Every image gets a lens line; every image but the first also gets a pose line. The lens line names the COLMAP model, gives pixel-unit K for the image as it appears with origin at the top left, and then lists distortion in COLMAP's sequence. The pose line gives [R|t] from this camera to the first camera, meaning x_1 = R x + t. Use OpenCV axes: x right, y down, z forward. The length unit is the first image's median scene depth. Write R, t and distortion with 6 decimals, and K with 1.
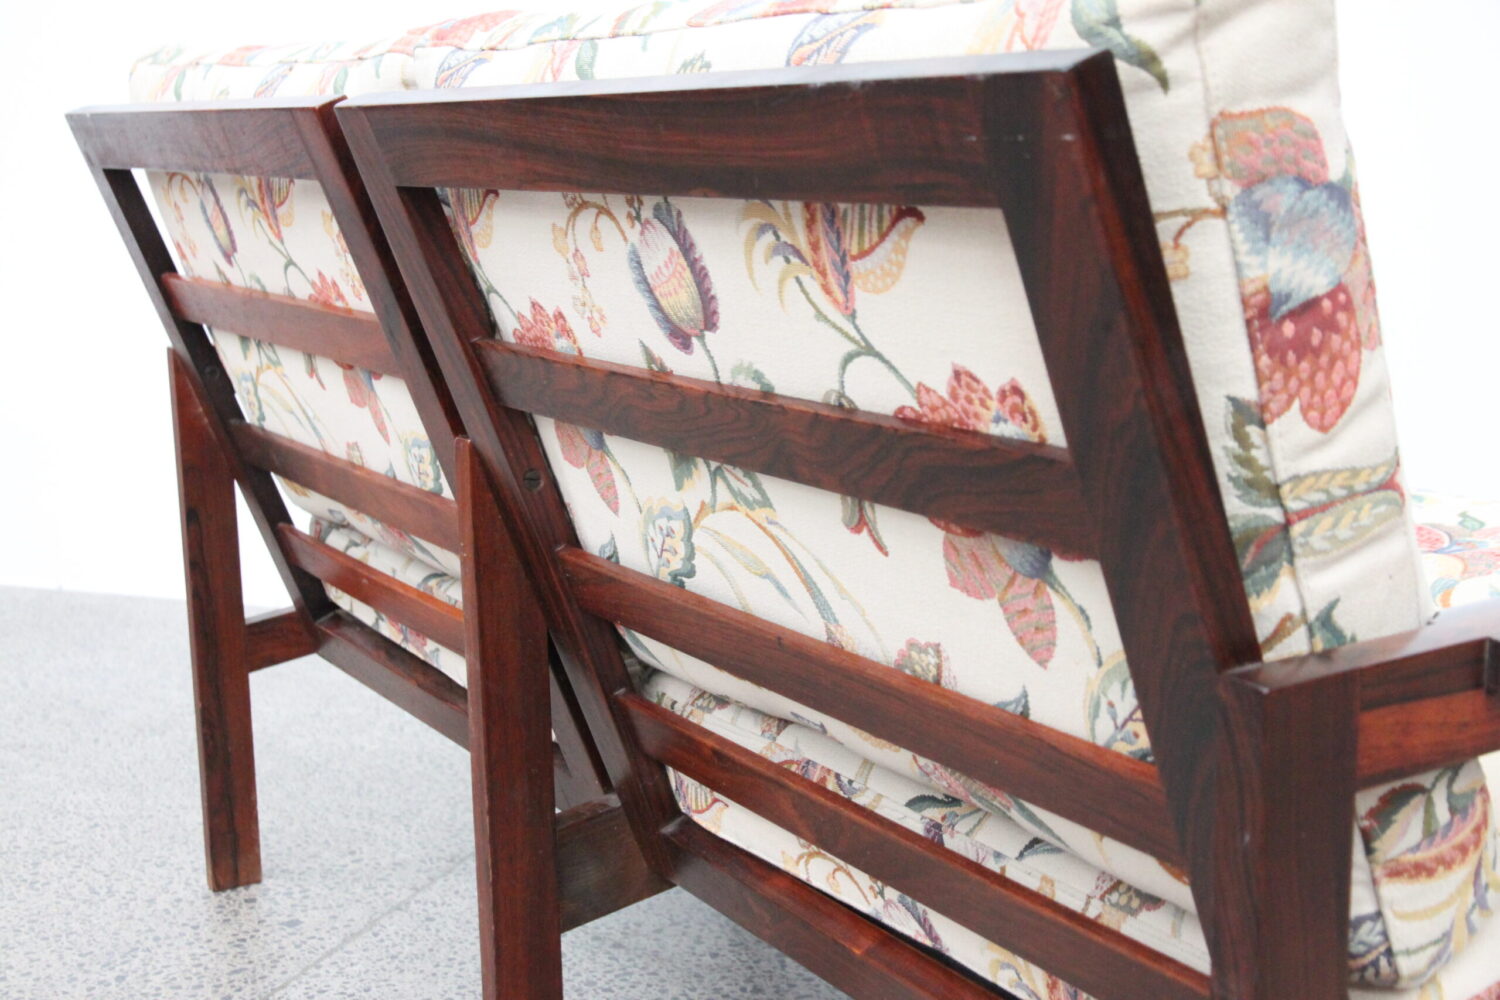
lens RADIAL K [[1907.0, 0, 754.0], [0, 1907.0, 488.7], [0, 0, 1]] dist [0.069373, 0.000000]
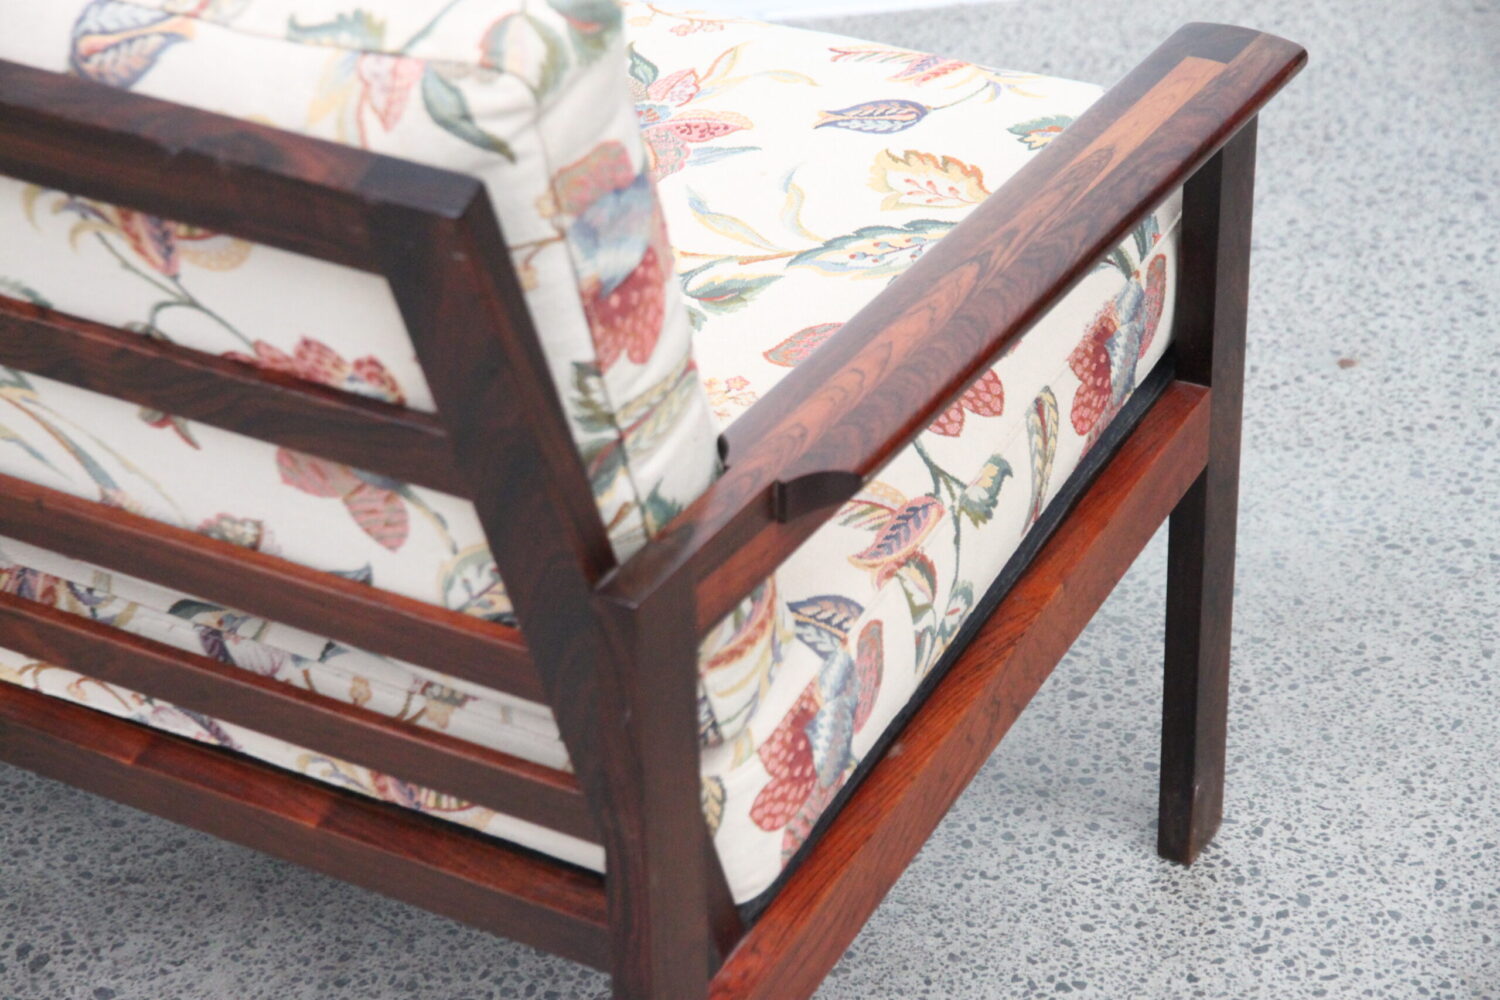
lens RADIAL K [[3691.6, 0, 735.0], [0, 3691.6, 511.5], [0, 0, 1]] dist [0.220293, 0.000000]
pose [[0.892719, -0.234926, 0.384530, -0.466162], [0.094054, 0.931693, 0.350858, -0.634615], [-0.440690, -0.277051, 0.853836, -0.832532]]
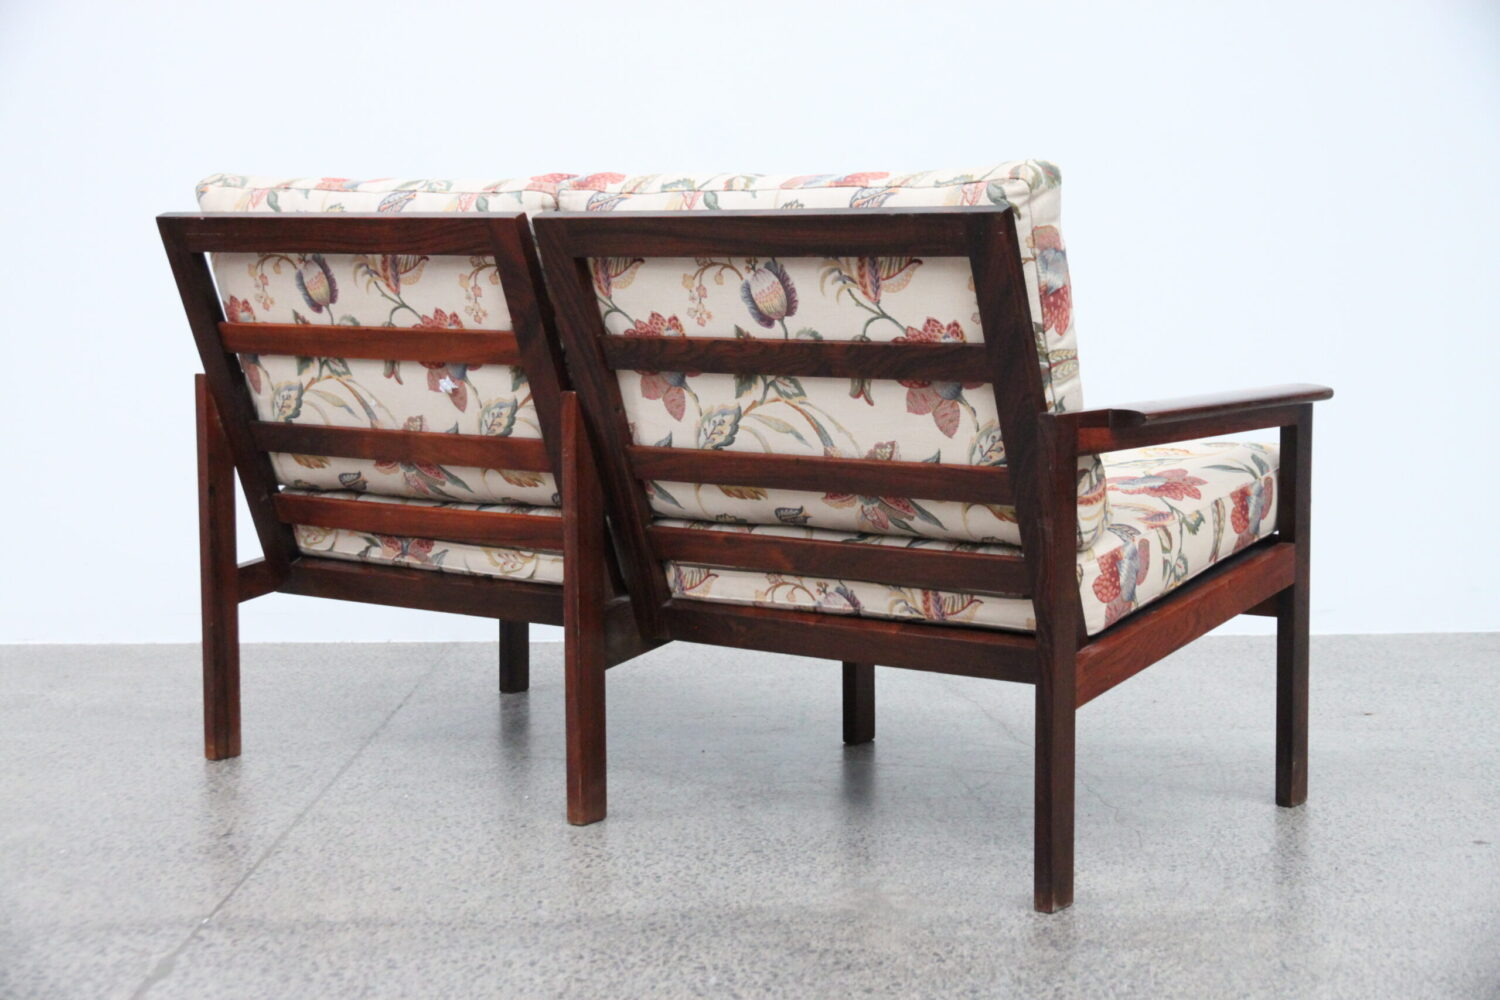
lens RADIAL K [[2364.9, 0, 795.3], [0, 2364.9, 486.1], [0, 0, 1]] dist [0.211302, 0.000000]
pose [[0.930148, -0.024431, 0.366371, -1.238030], [0.056827, 0.995340, -0.077899, 0.401869], [-0.362760, 0.093277, 0.927202, -1.917484]]
